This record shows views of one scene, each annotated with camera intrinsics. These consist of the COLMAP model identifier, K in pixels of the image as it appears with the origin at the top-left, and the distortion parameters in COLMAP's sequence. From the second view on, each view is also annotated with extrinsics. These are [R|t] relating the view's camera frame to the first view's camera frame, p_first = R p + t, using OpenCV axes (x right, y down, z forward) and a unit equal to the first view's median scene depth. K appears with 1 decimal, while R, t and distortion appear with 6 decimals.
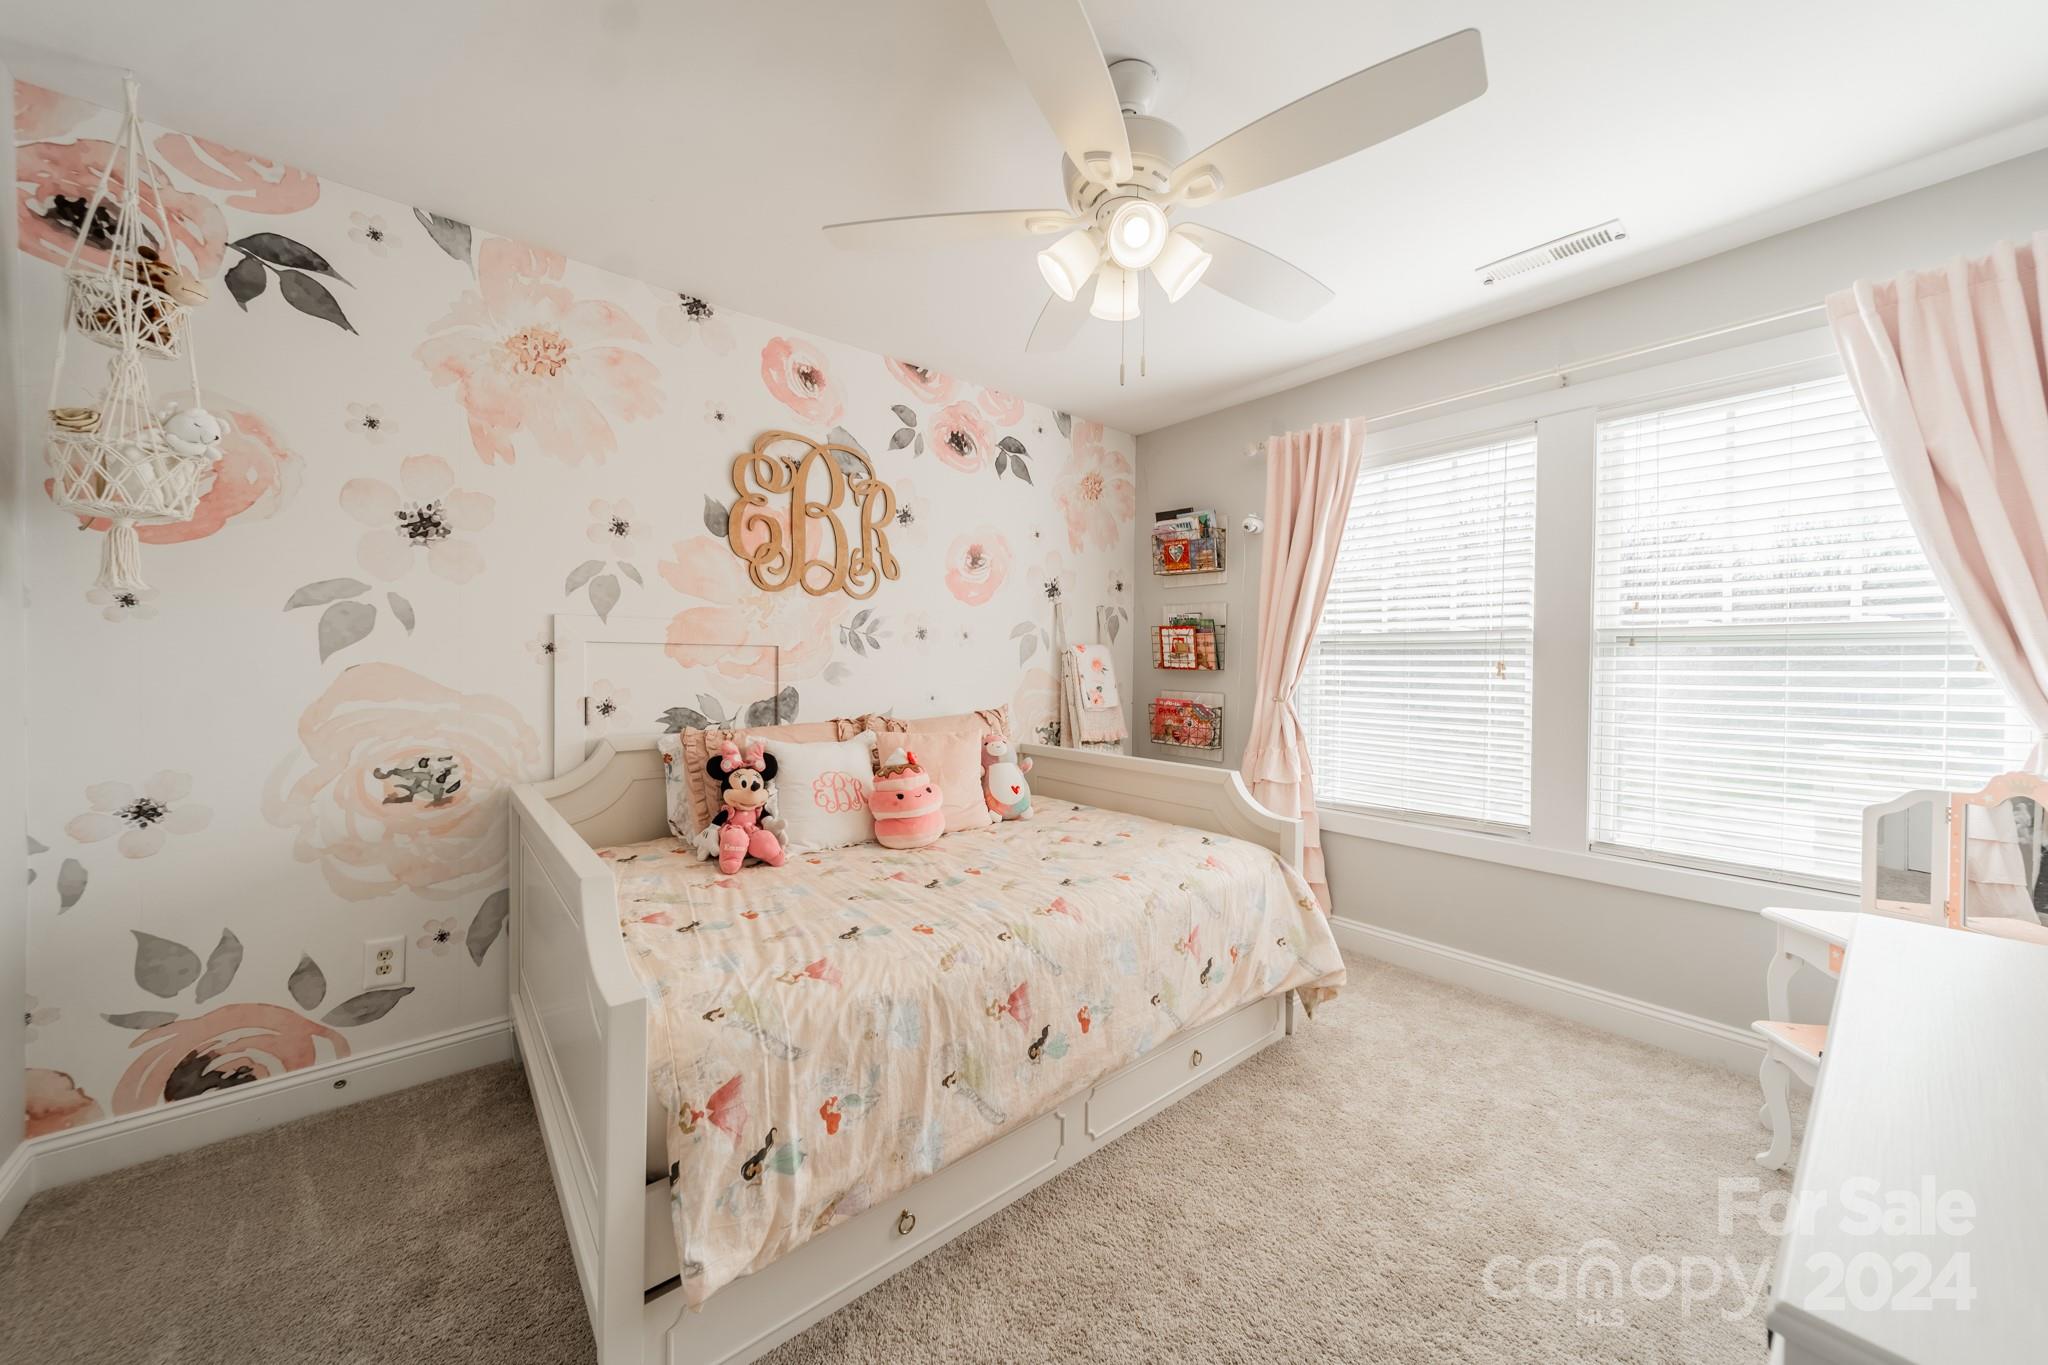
lens RADIAL K [[729.5, 0, 1024.5], [0, 729.5, 680.7], [0, 0, 1]] dist [0.010248, 0.000100]
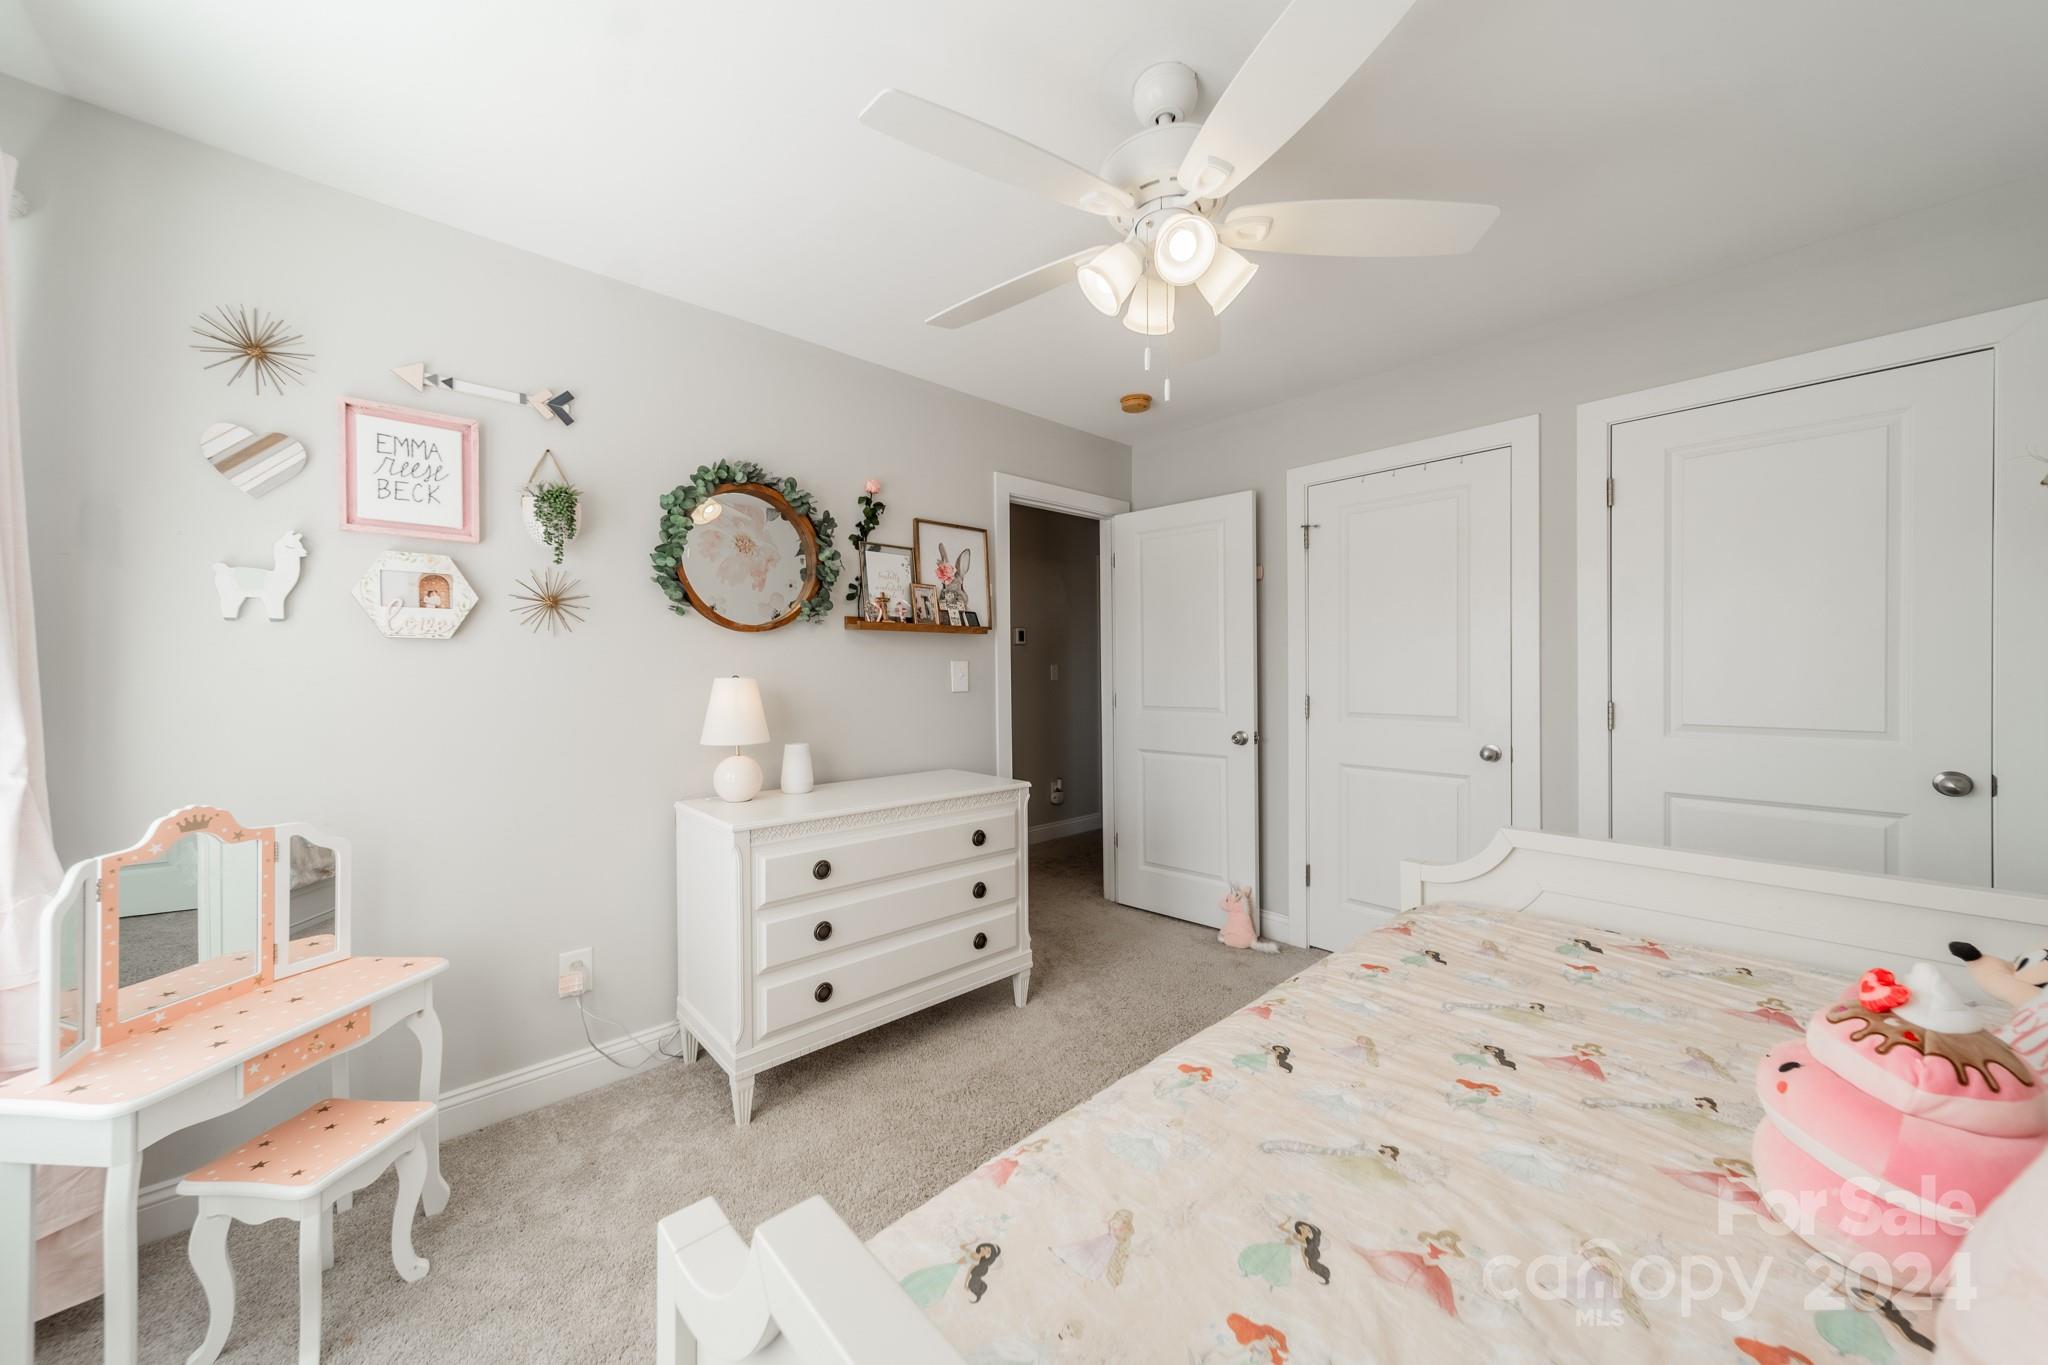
lens RADIAL K [[729.5, 0, 1024.8], [0, 729.5, 663.1], [0, 0, 1]] dist [0.010248, 0.000100]
pose [[-0.999333, -0.006314, -0.035977, 0.323125], [-0.006704, 0.999920, 0.010705, -0.054284], [0.035907, 0.010939, -0.999295, 1.770573]]
